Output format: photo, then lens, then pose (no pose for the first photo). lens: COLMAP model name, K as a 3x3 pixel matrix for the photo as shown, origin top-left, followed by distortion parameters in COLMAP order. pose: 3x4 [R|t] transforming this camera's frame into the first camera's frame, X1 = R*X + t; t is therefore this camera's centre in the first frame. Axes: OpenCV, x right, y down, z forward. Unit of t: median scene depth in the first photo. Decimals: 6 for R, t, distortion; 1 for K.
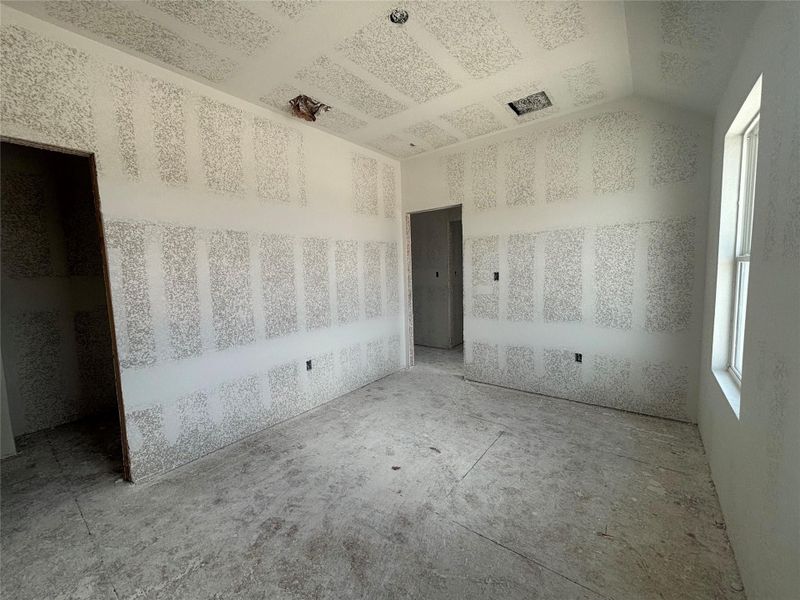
lens RADIAL K [[320.8, 0, 400.0], [0, 320.8, 300.0], [0, 0, 1]] dist [0.002987, 0.000015]
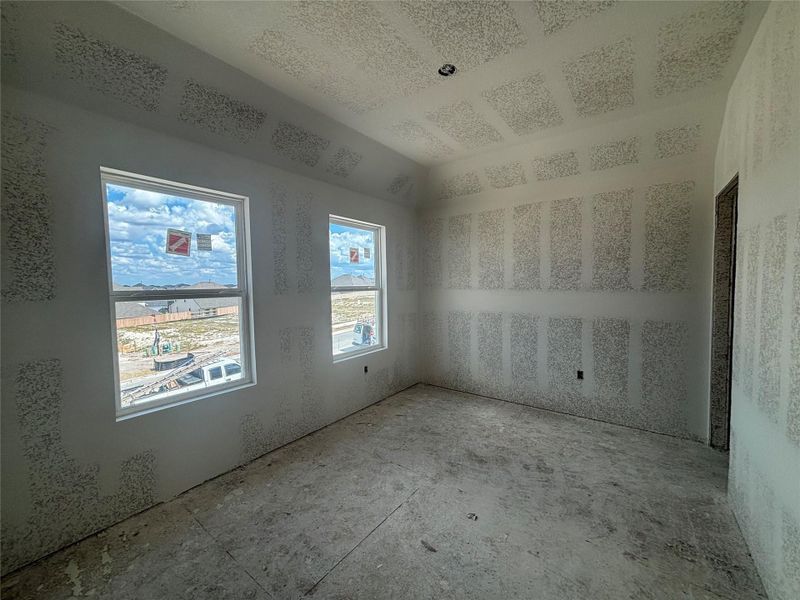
lens RADIAL K [[320.8, 0, 400.0], [0, 320.8, 300.0], [0, 0, 1]] dist [0.002987, 0.000015]
pose [[-0.998888, 0.045102, -0.013702, 0.193997], [0.042640, 0.988484, 0.145197, -0.231615], [0.020093, 0.144451, -0.989308, 2.000680]]
